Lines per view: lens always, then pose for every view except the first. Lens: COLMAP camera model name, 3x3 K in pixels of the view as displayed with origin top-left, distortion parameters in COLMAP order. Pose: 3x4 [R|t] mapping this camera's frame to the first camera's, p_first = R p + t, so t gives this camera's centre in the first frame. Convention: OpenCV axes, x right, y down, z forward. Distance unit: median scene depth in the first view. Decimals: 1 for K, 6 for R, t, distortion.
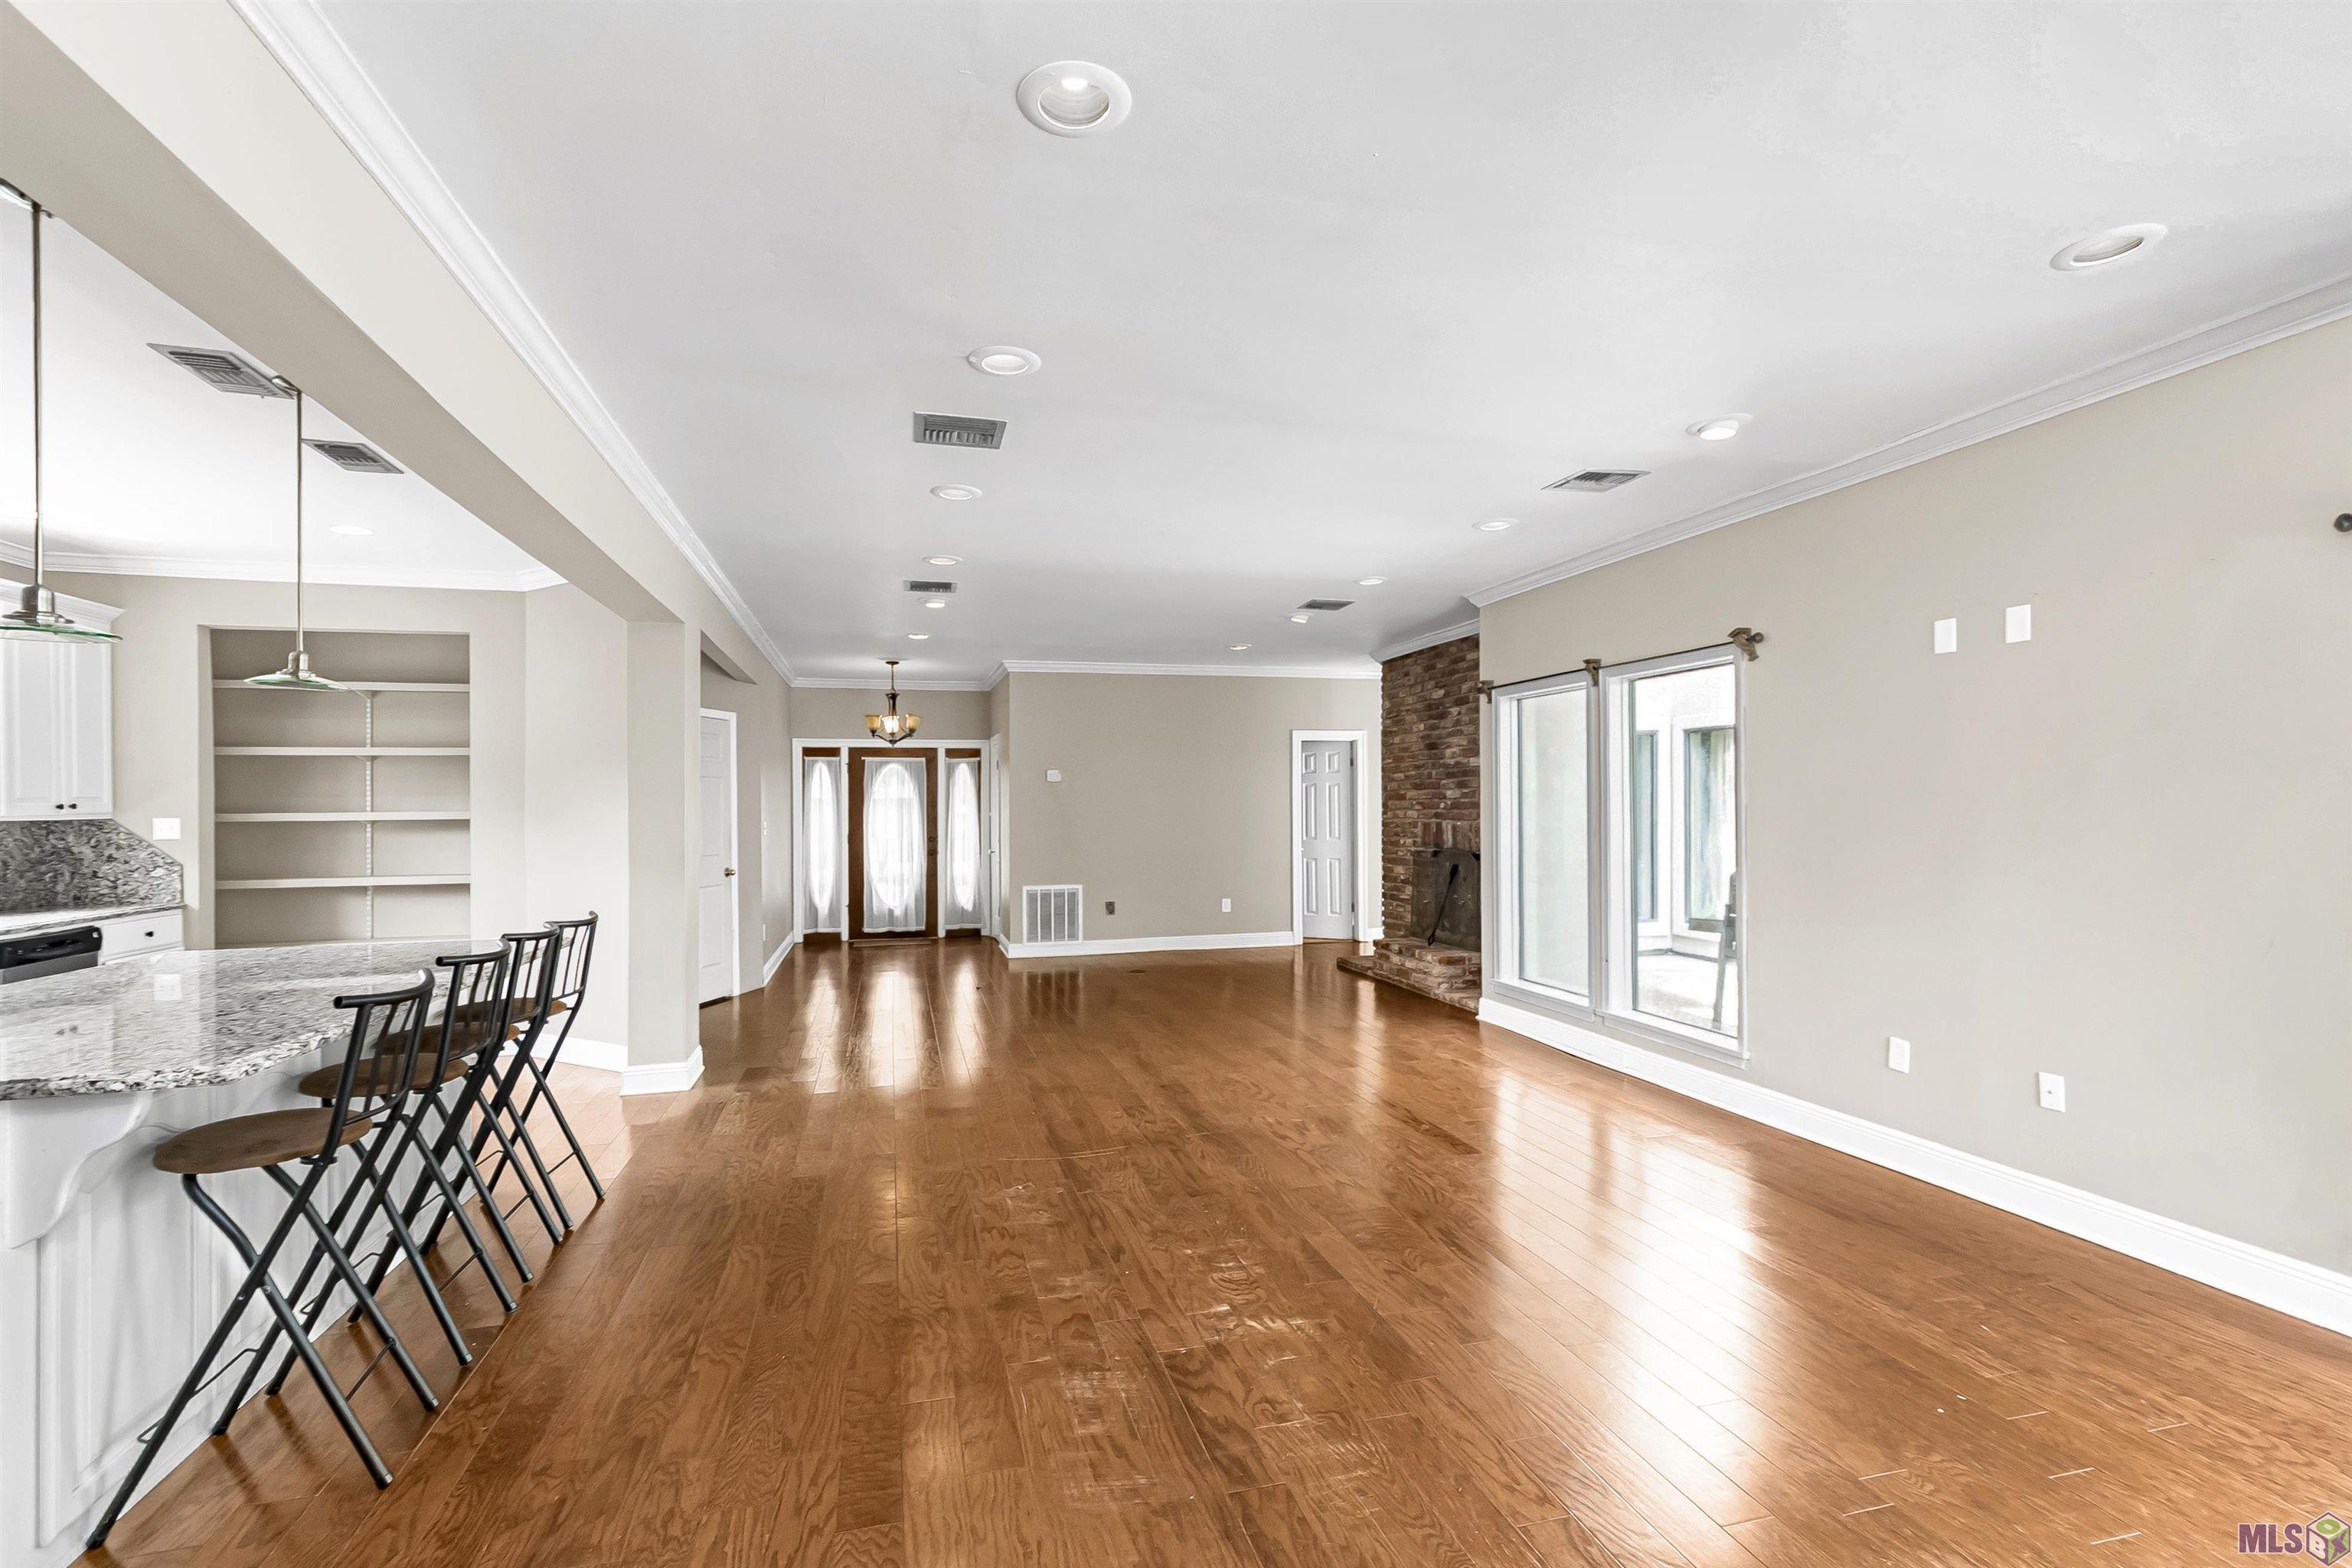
lens RADIAL K [[1052.1, 0, 1178.6], [0, 1052.1, 799.8], [0, 0, 1]] dist [-0.007554, 0.000090]
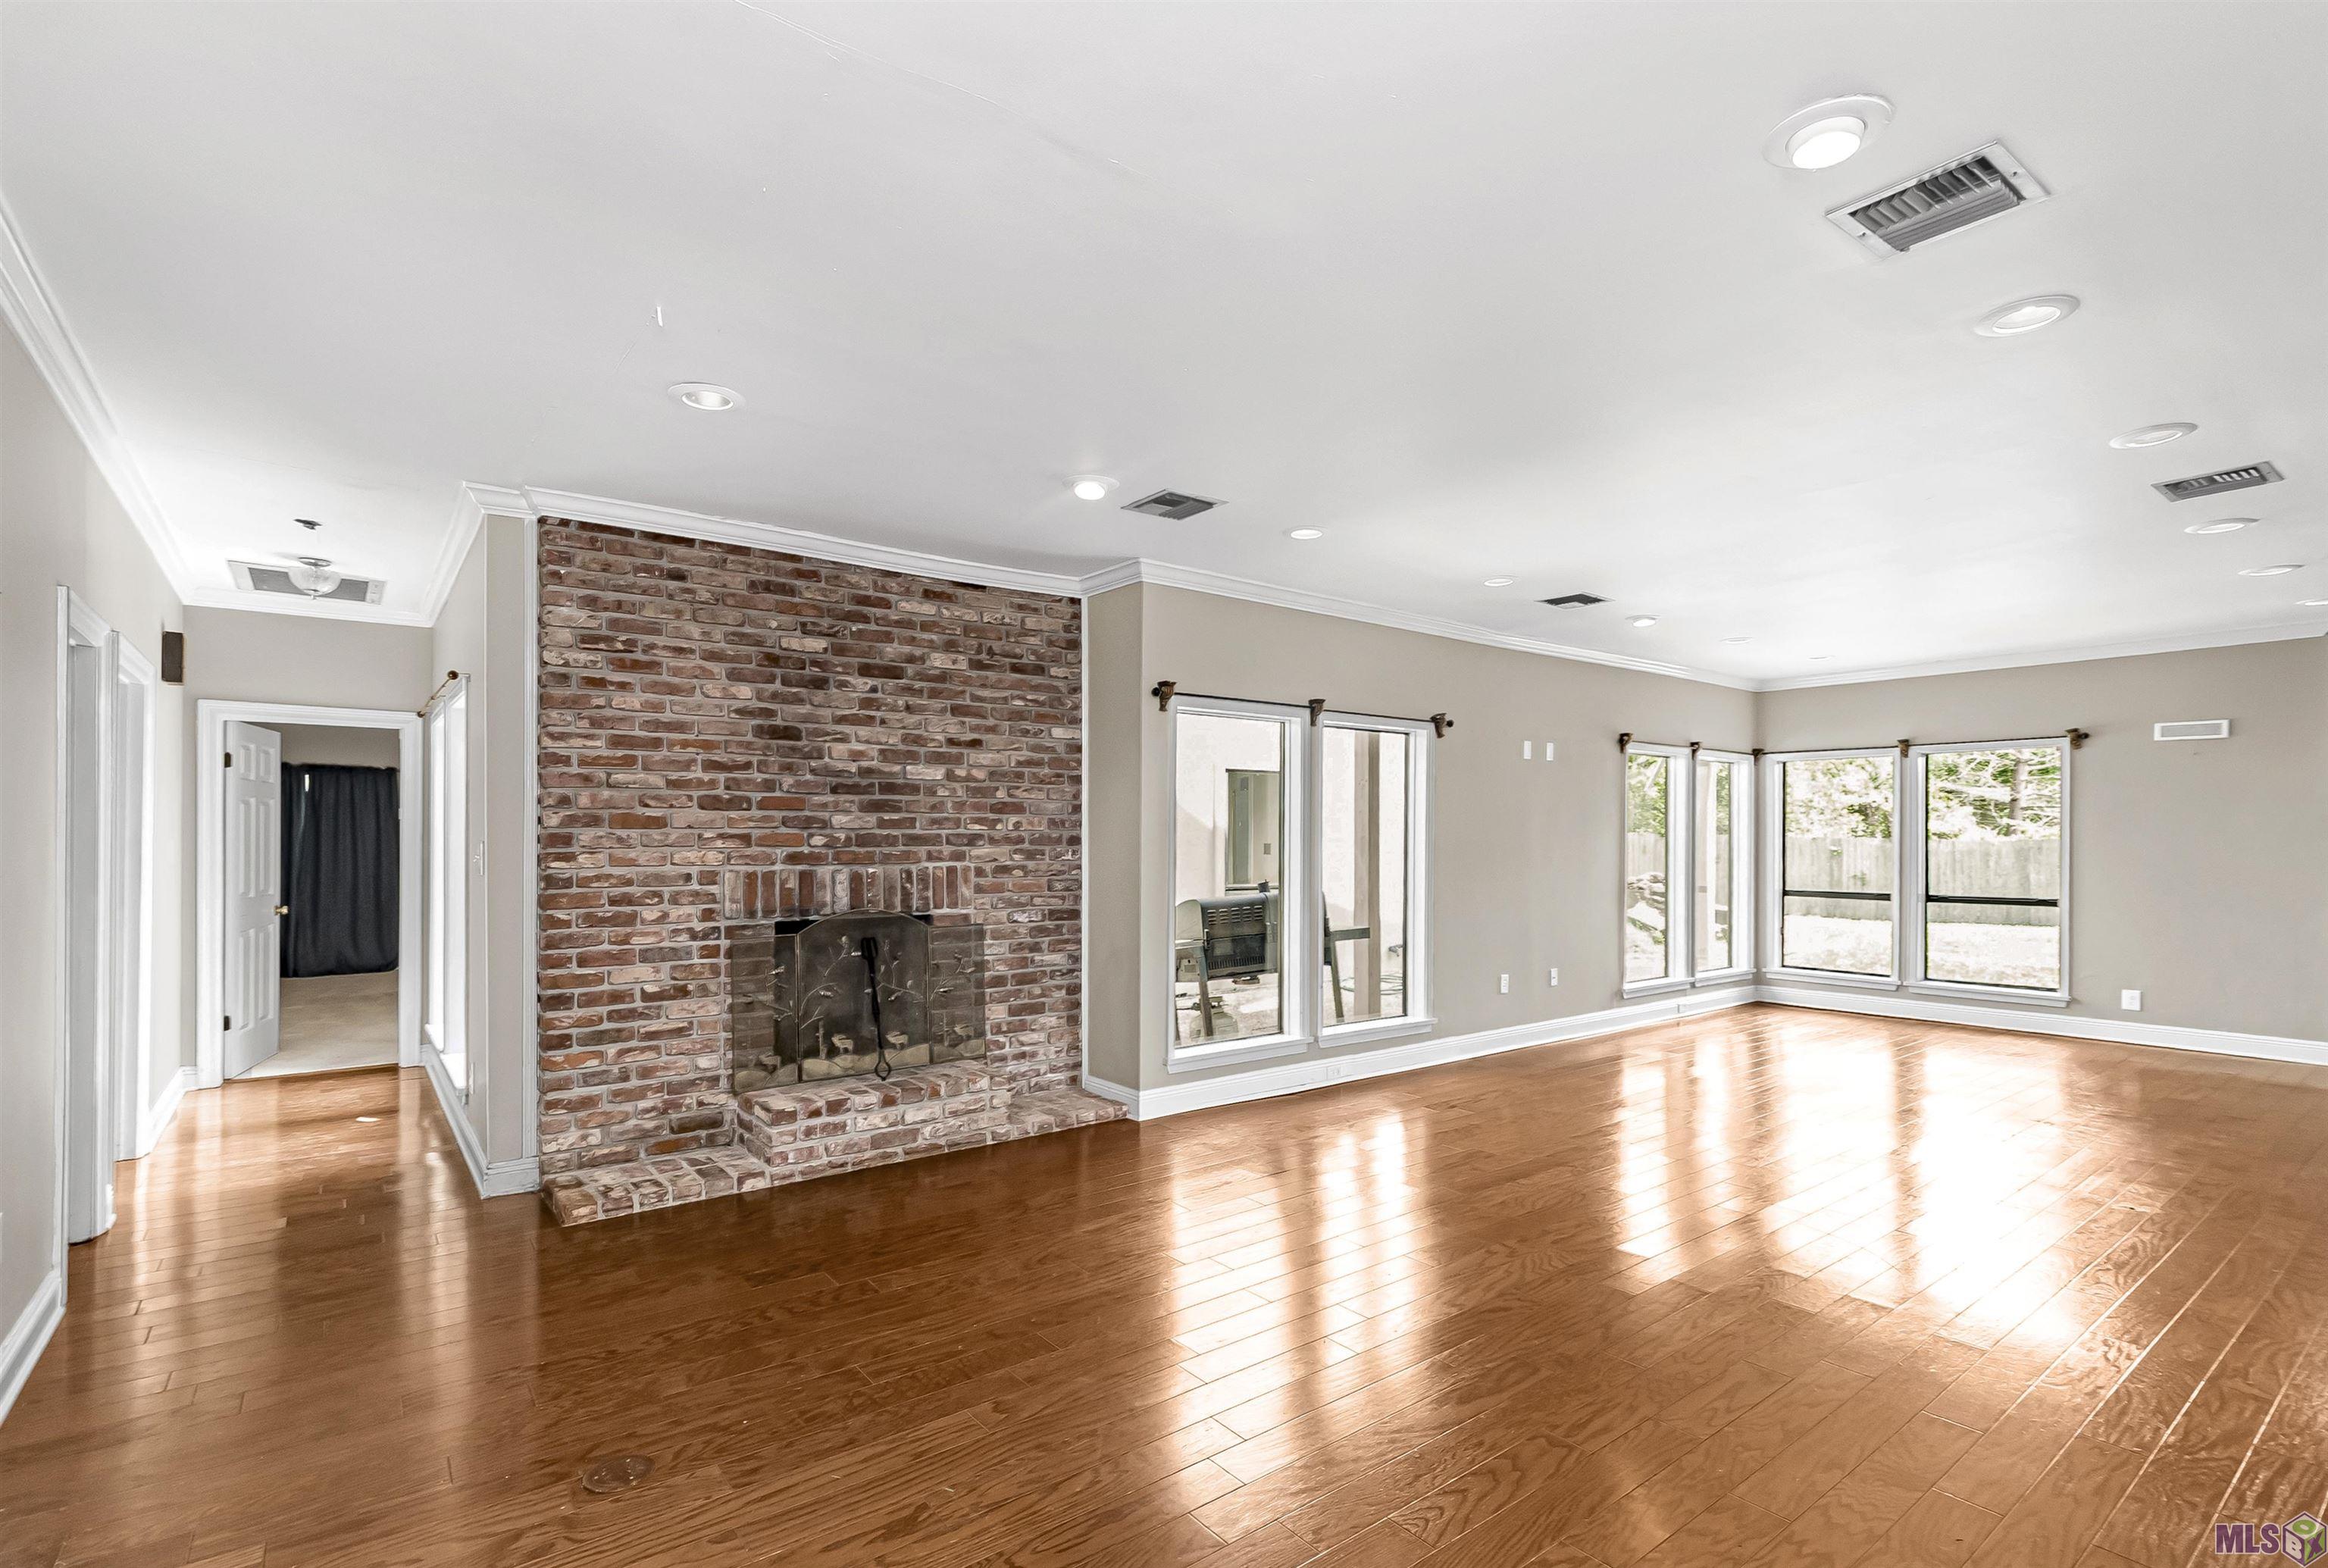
lens RADIAL K [[1101.3, 0, 1144.6], [0, 1101.3, 830.4], [0, 0, 1]] dist [0.006165, 0.000510]
pose [[-0.376843, 0.008757, 0.926236, -0.320366], [-0.005204, 0.999920, -0.011571, 0.005296], [-0.926263, -0.009180, -0.376767, 0.912816]]
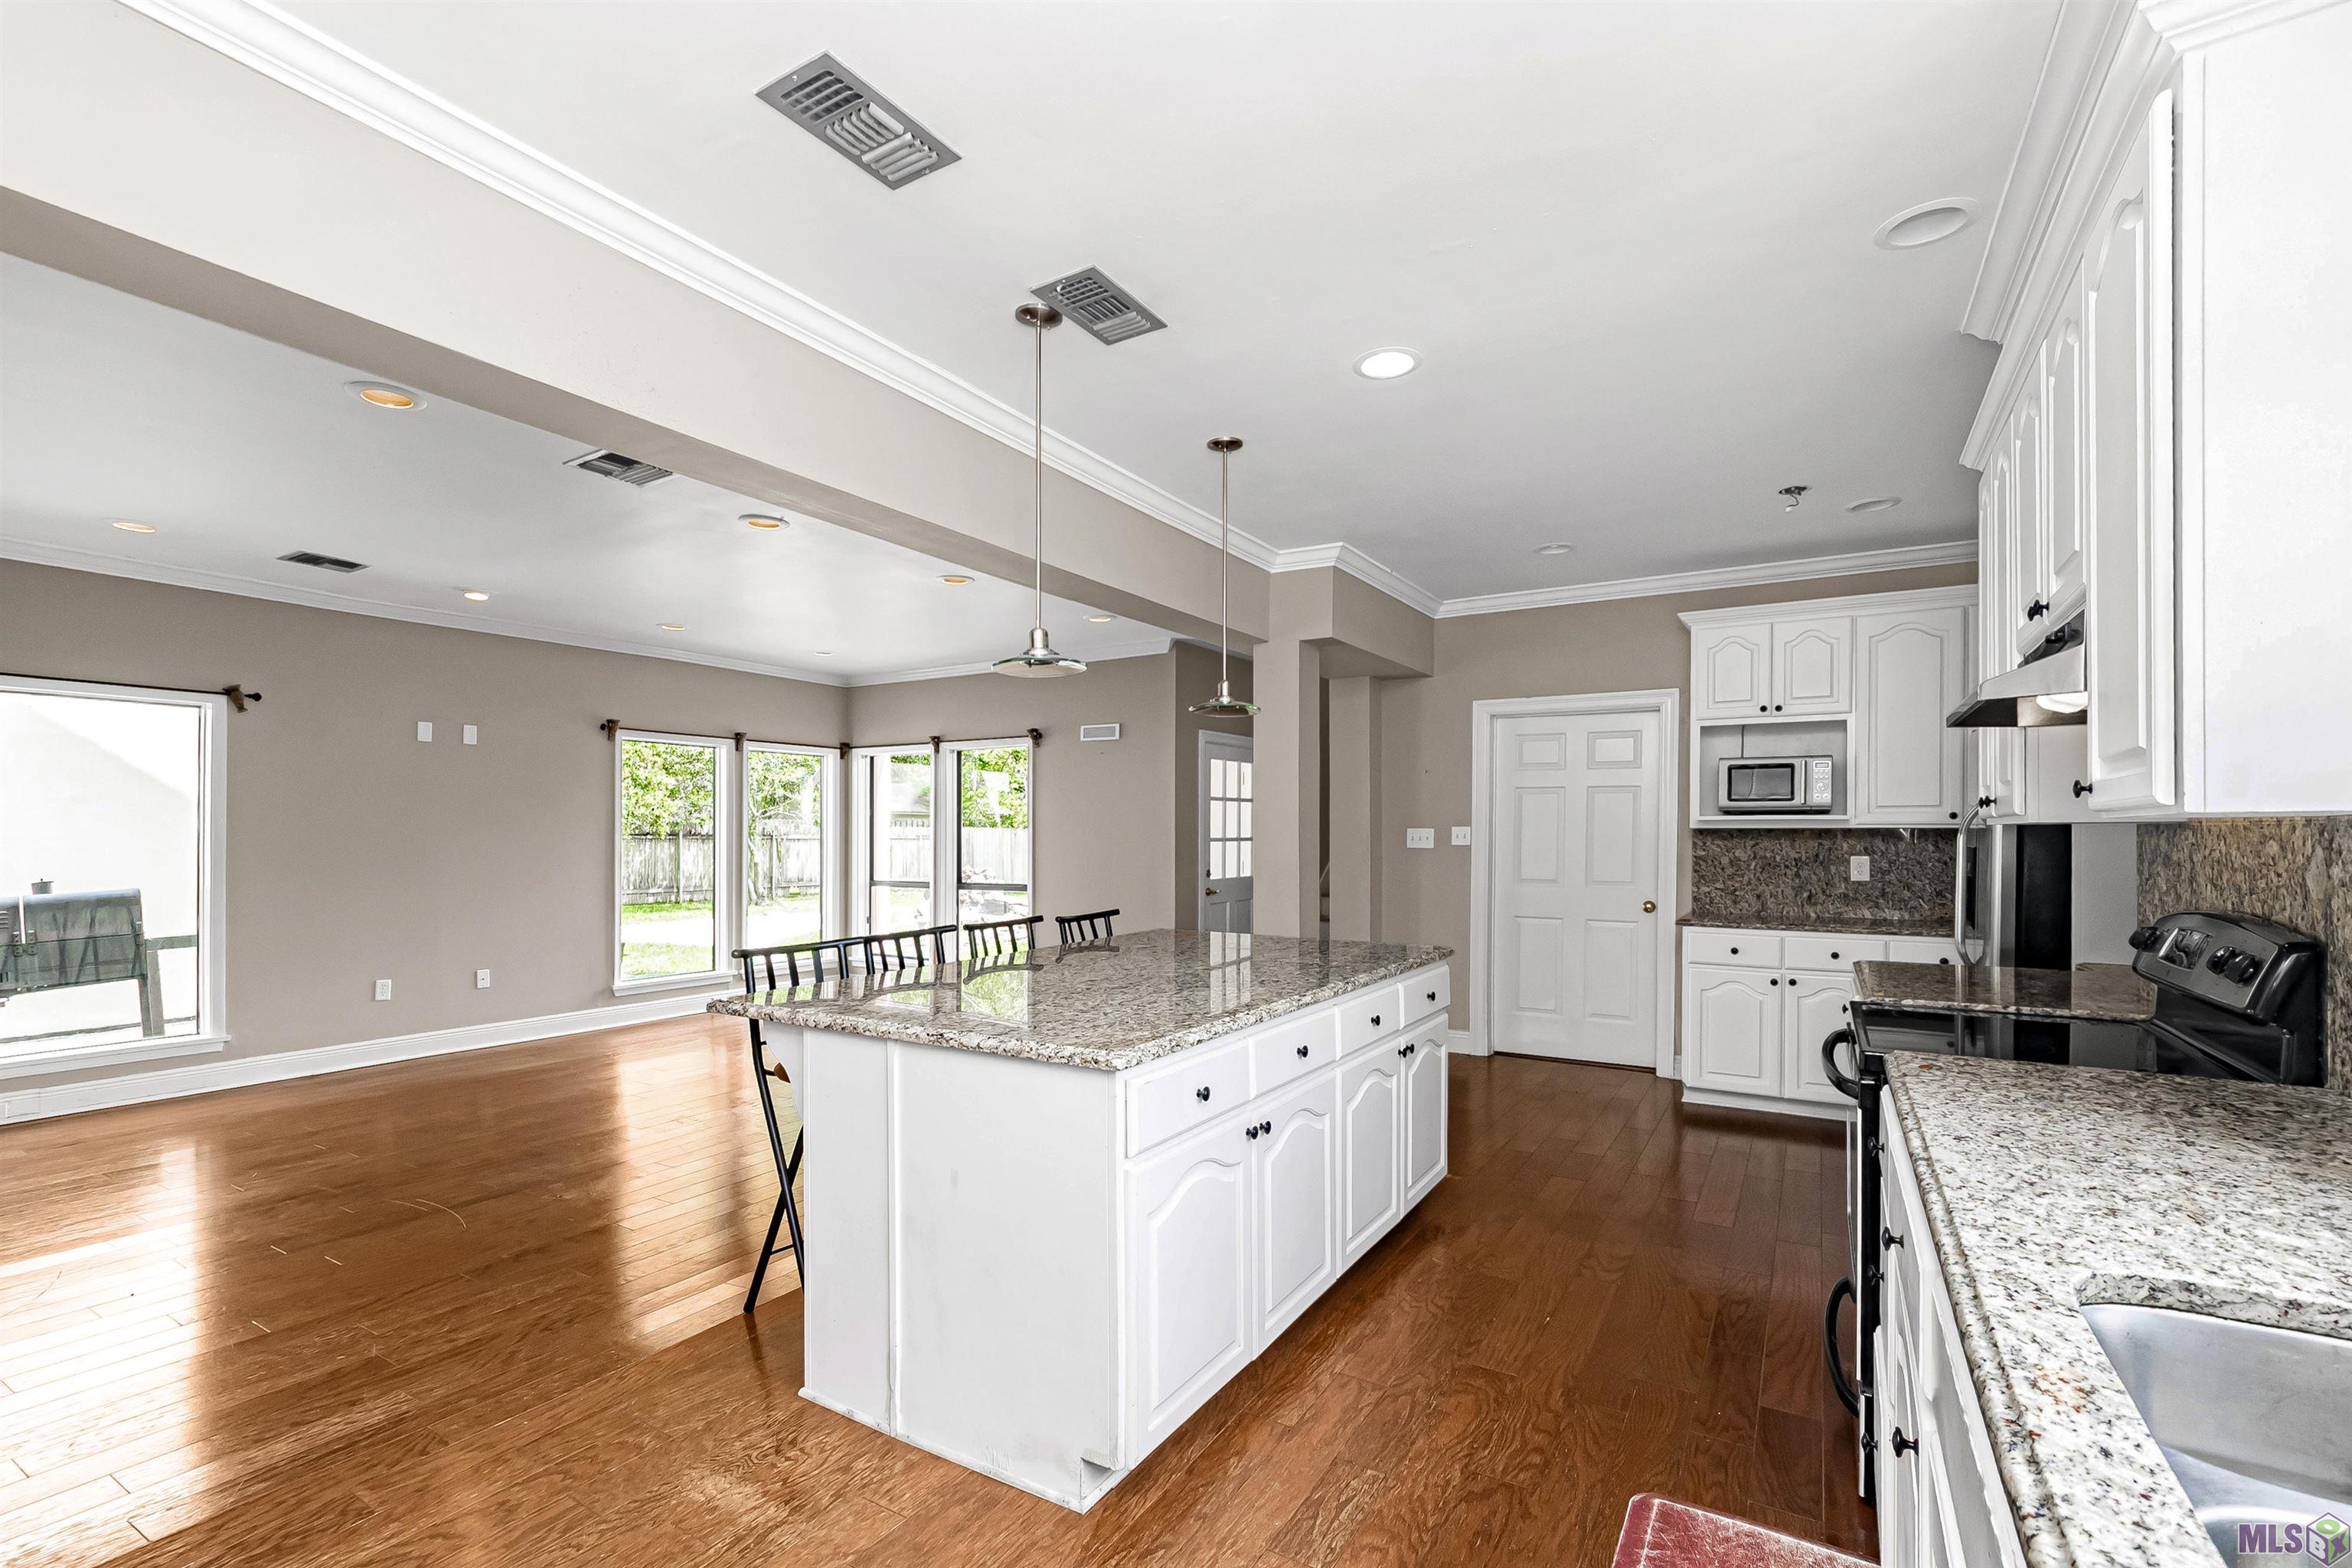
lens RADIAL K [[1052.1, 0, 1142.8], [0, 1052.1, 837.1], [0, 0, 1]] dist [-0.007554, 0.000090]
pose [[-0.670739, 0.003095, 0.741687, -0.504465], [-0.000053, 0.999991, -0.004221, 0.008430], [-0.741693, -0.002871, -0.670733, 0.490943]]
